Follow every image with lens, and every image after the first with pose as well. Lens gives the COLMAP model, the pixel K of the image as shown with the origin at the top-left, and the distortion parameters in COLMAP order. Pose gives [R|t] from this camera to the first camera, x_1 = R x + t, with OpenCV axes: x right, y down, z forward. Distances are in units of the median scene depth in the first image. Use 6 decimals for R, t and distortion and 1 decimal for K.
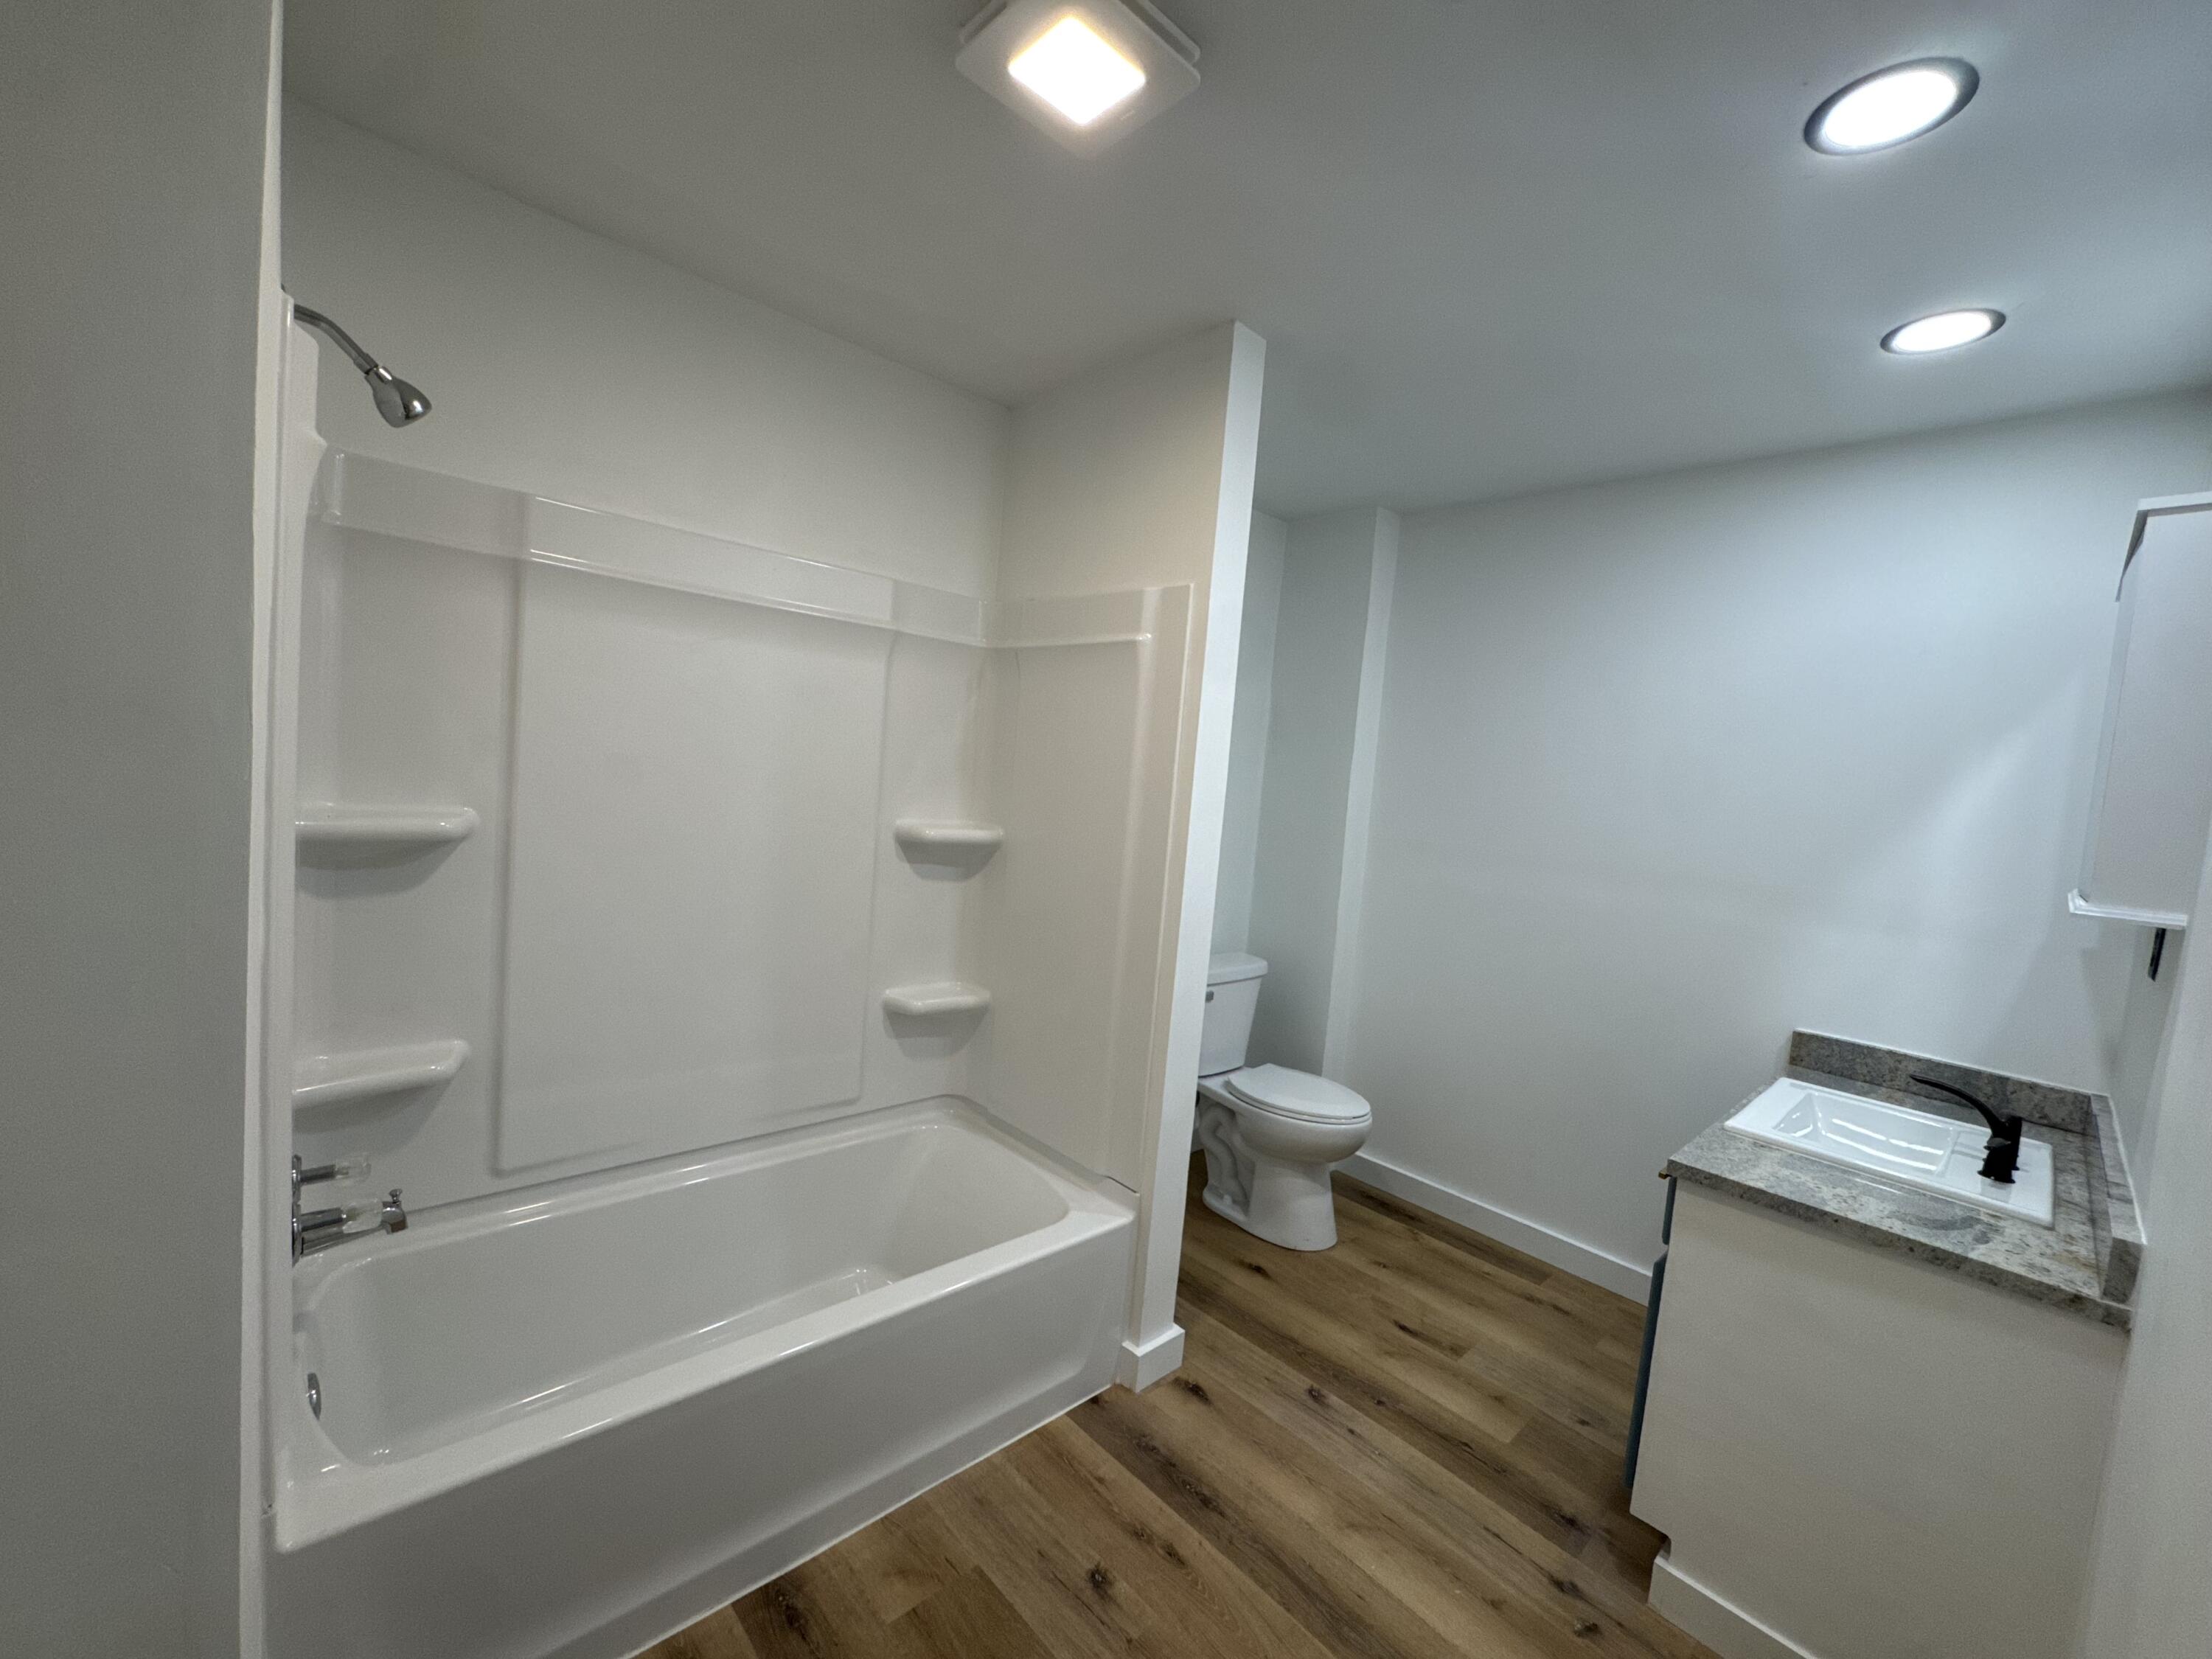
lens RADIAL K [[889.4, 0, 1095.0], [0, 889.4, 830.9], [0, 0, 1]] dist [-0.003264, 0.000028]
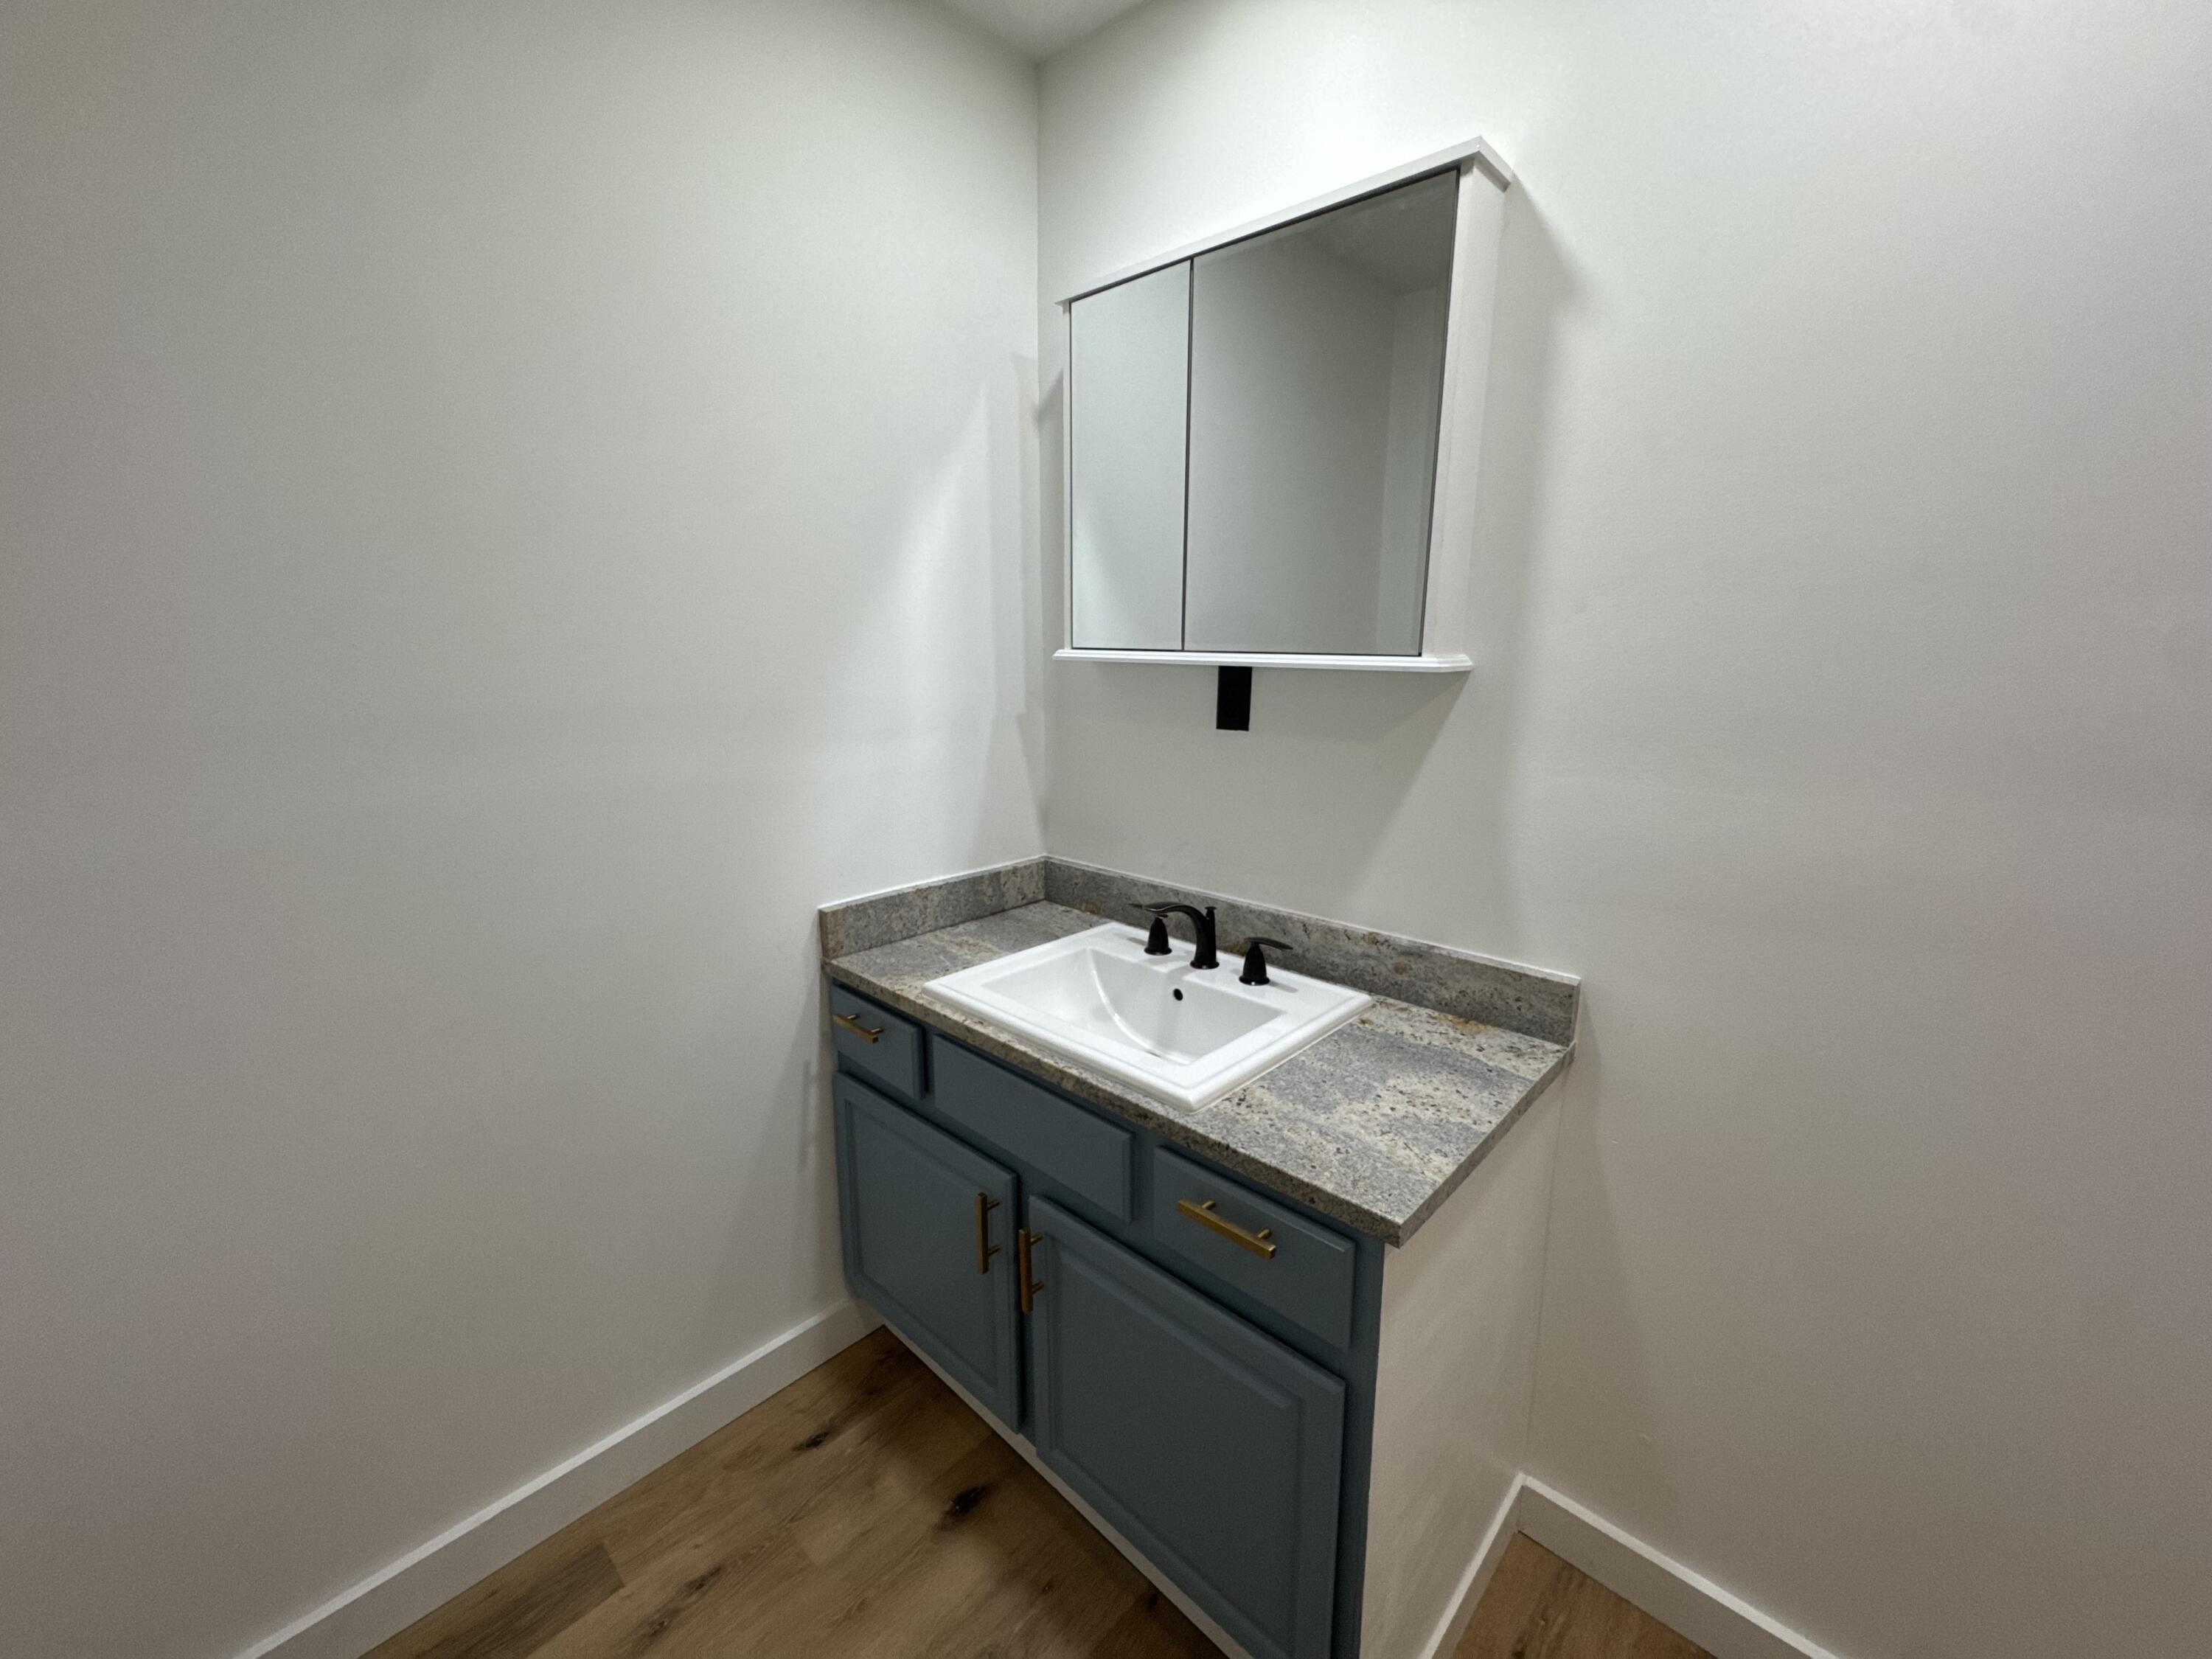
lens RADIAL K [[889.4, 0, 1099.7], [0, 889.4, 851.2], [0, 0, 1]] dist [-0.003264, 0.000028]
pose [[-0.054500, -0.302663, 0.951538, 0.235615], [0.071693, 0.949309, 0.306060, -0.006326], [-0.995937, 0.084899, -0.030039, 1.179730]]
